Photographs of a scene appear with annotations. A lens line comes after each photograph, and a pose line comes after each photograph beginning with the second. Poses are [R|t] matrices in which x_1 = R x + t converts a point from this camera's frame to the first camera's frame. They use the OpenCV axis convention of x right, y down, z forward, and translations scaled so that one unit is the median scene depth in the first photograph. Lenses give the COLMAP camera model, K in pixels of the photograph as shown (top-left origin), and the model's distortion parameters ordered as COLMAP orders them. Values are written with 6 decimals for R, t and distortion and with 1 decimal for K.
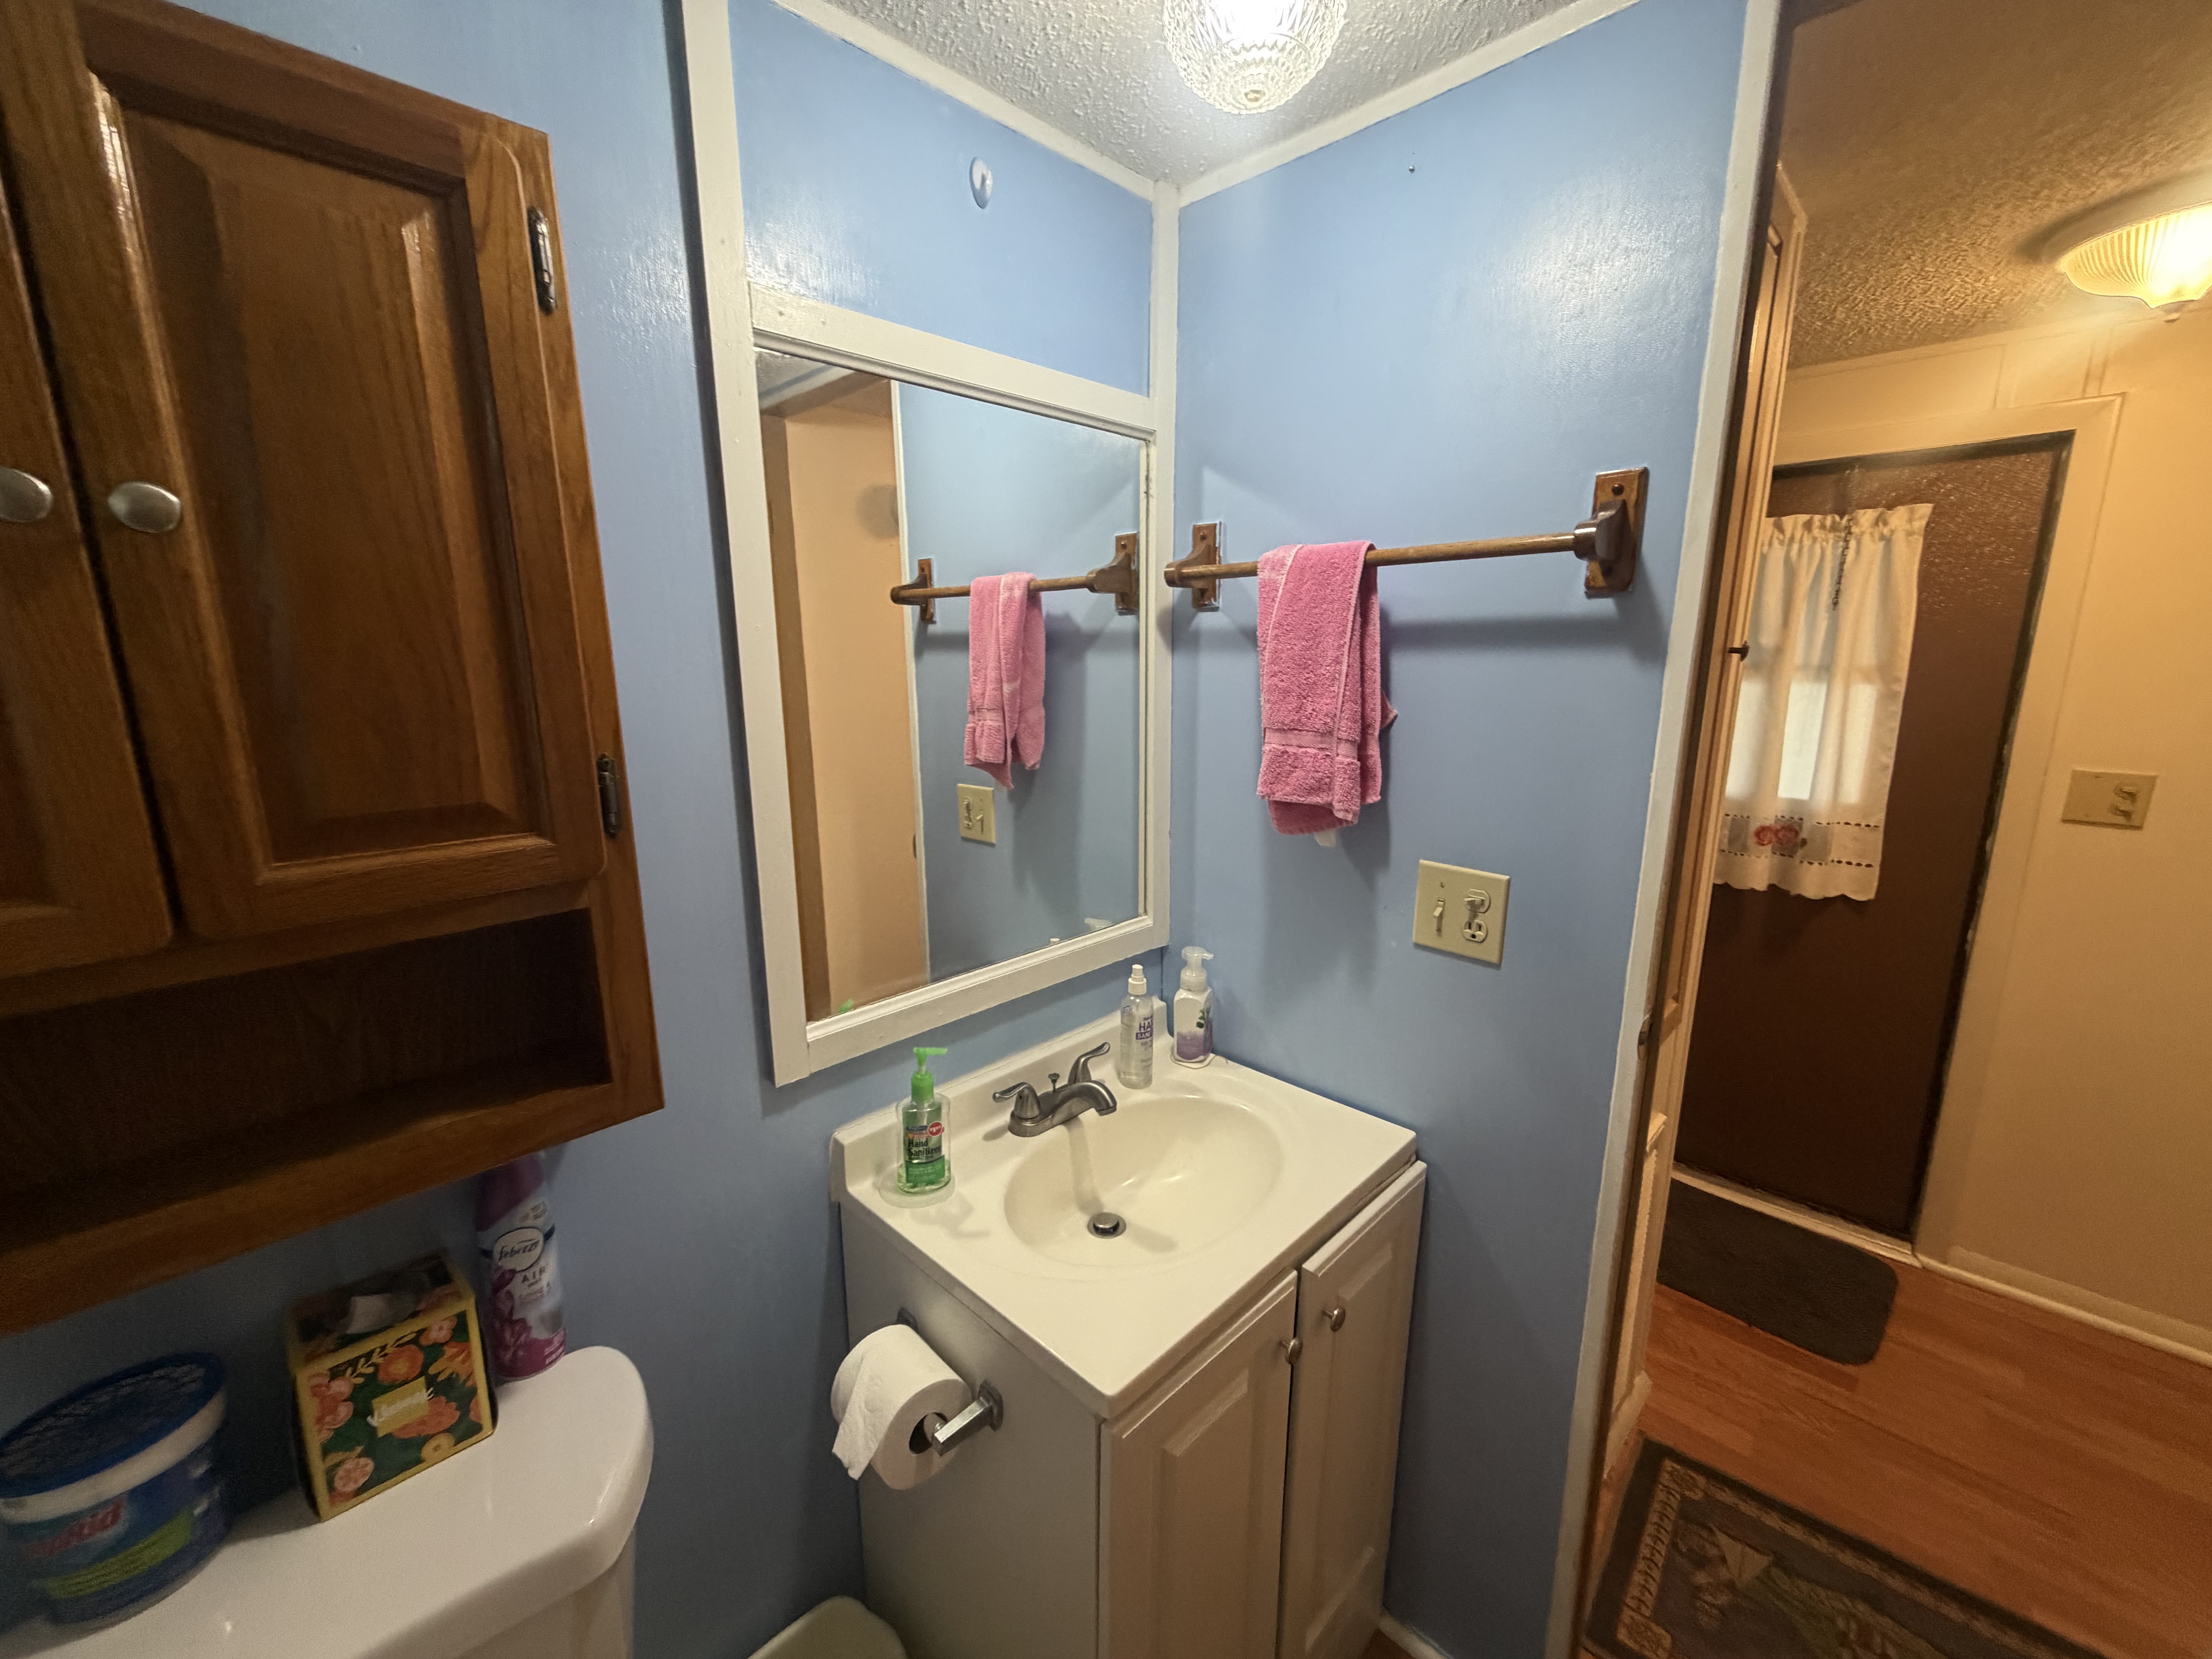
lens RADIAL K [[882.3, 0, 1122.8], [0, 882.3, 836.5], [0, 0, 1]] dist [-0.003169, 0.000921]
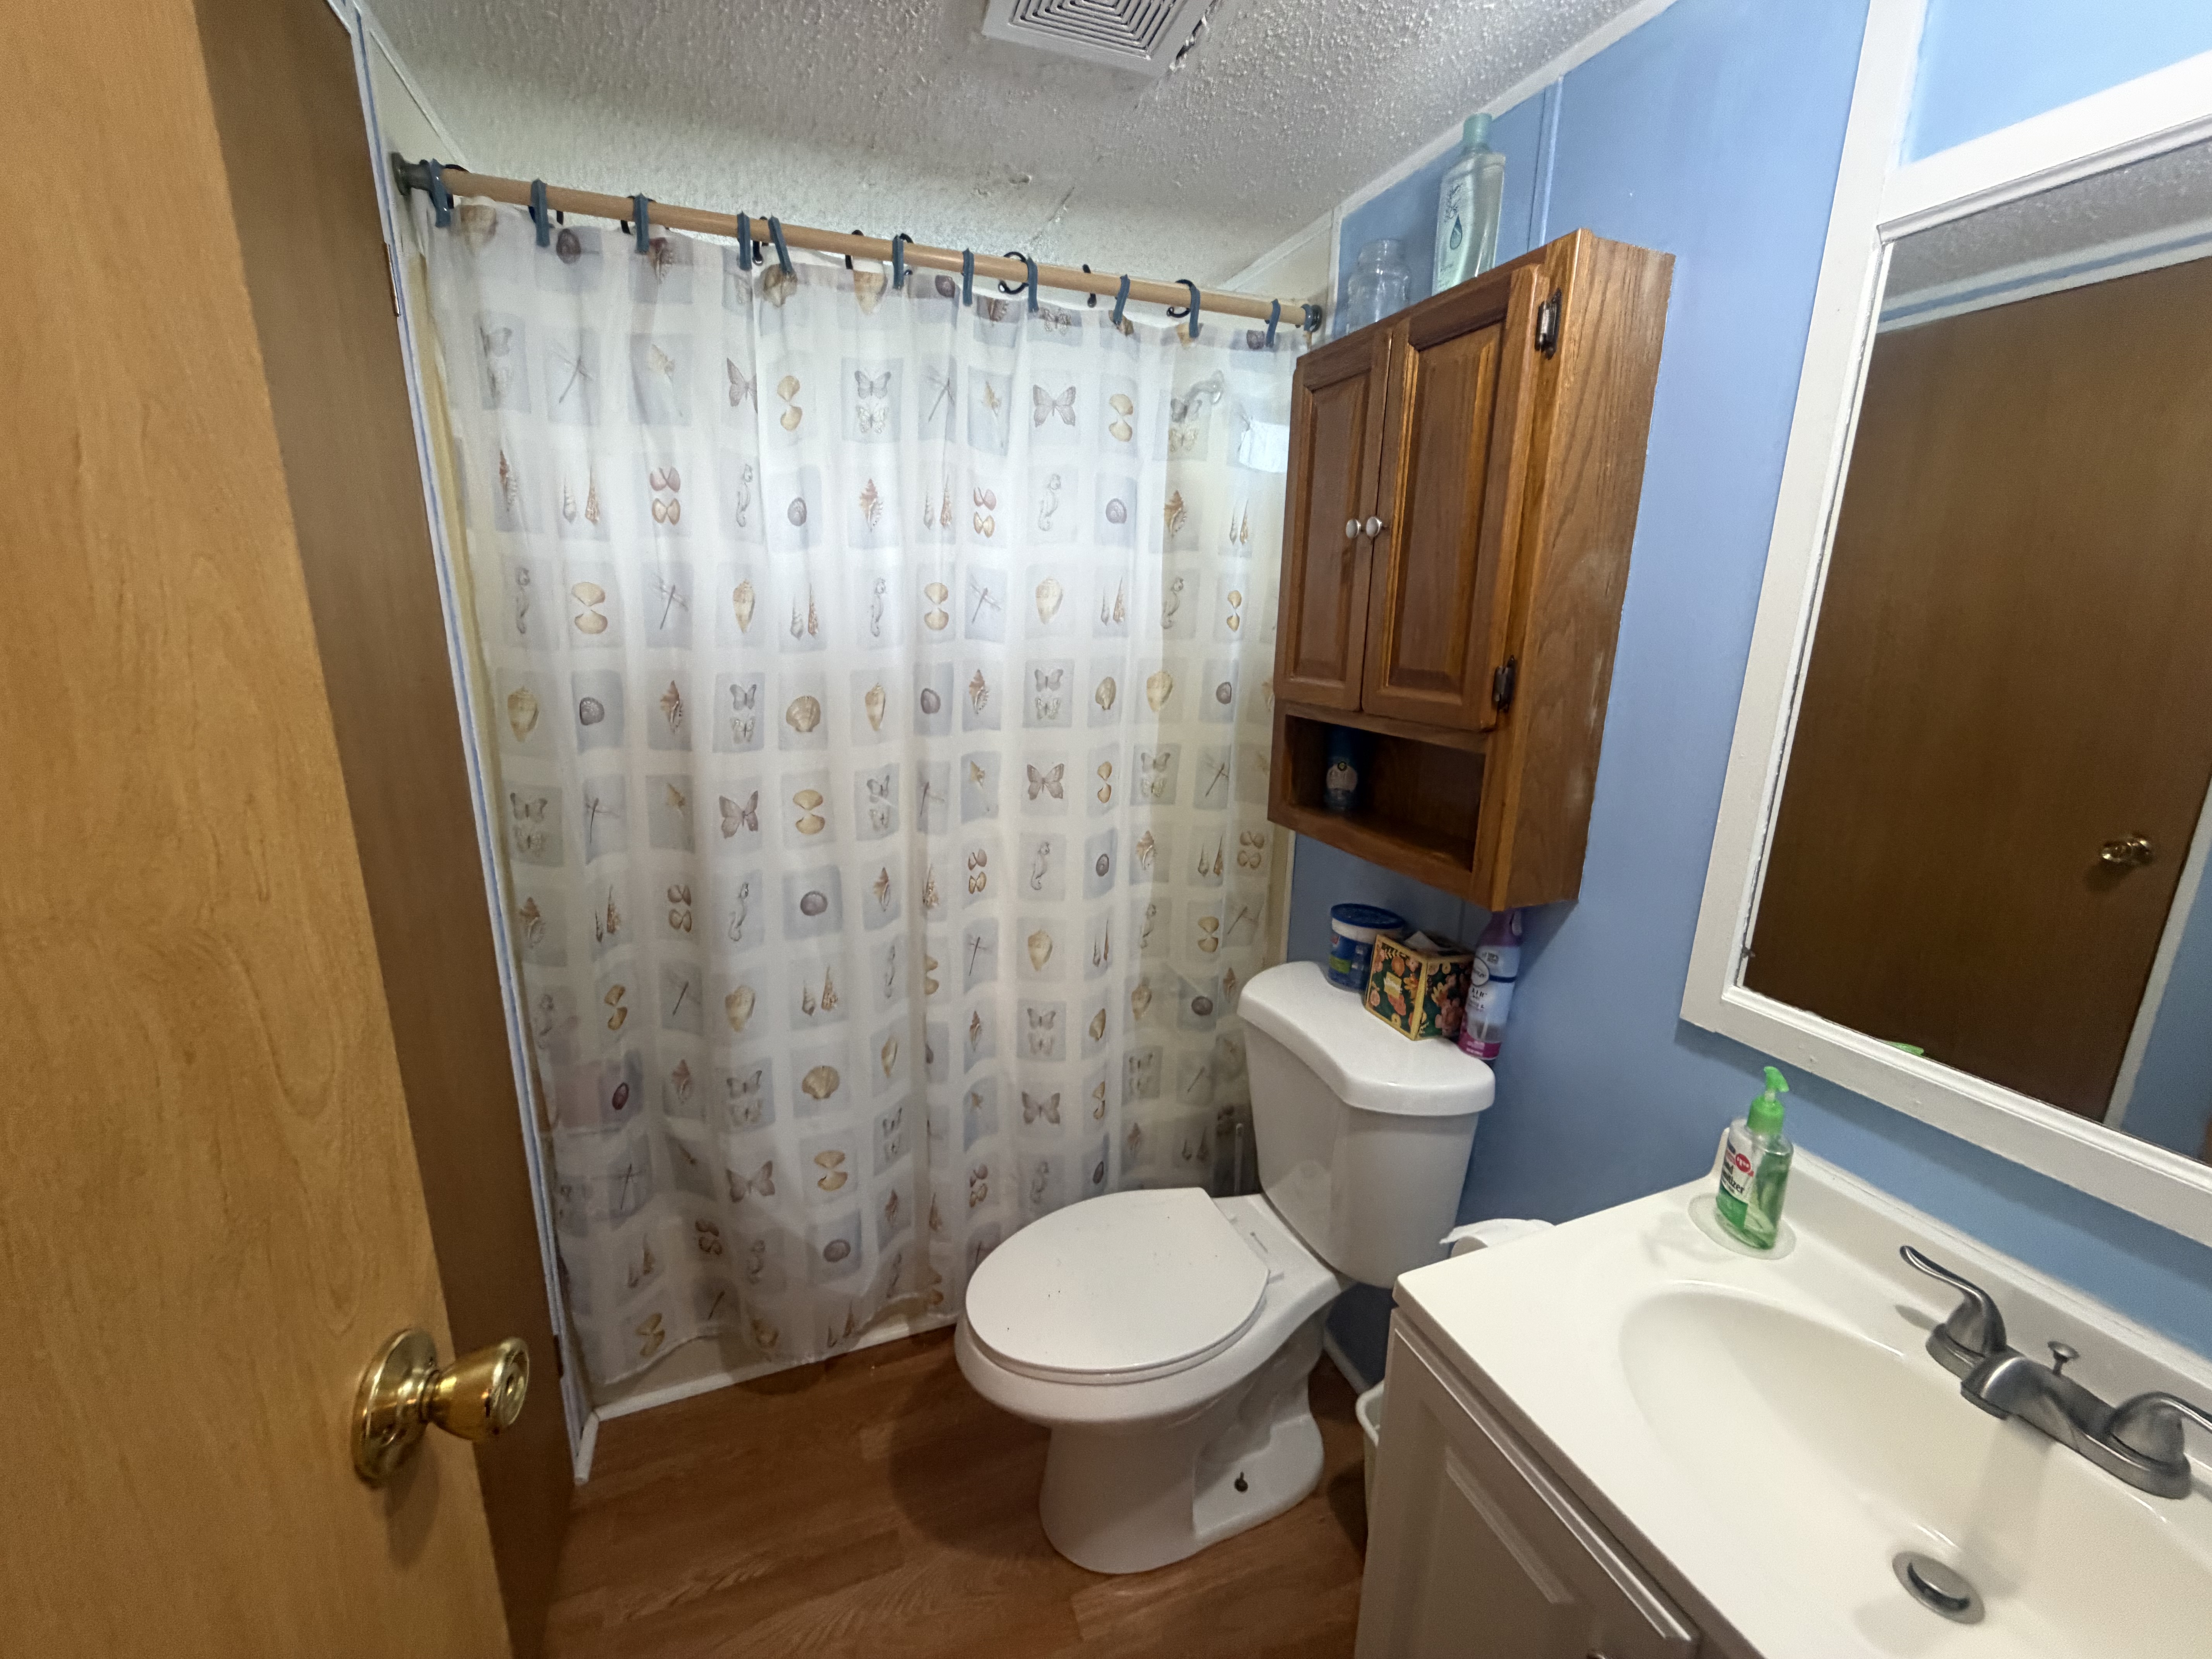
lens RADIAL K [[882.3, 0, 1114.0], [0, 882.3, 818.7], [0, 0, 1]] dist [-0.003169, 0.000921]
pose [[-0.406038, 0.210682, -0.889239, 1.067970], [-0.197429, 0.929860, 0.310455, -0.169345], [0.892275, 0.301618, -0.335964, 0.996624]]
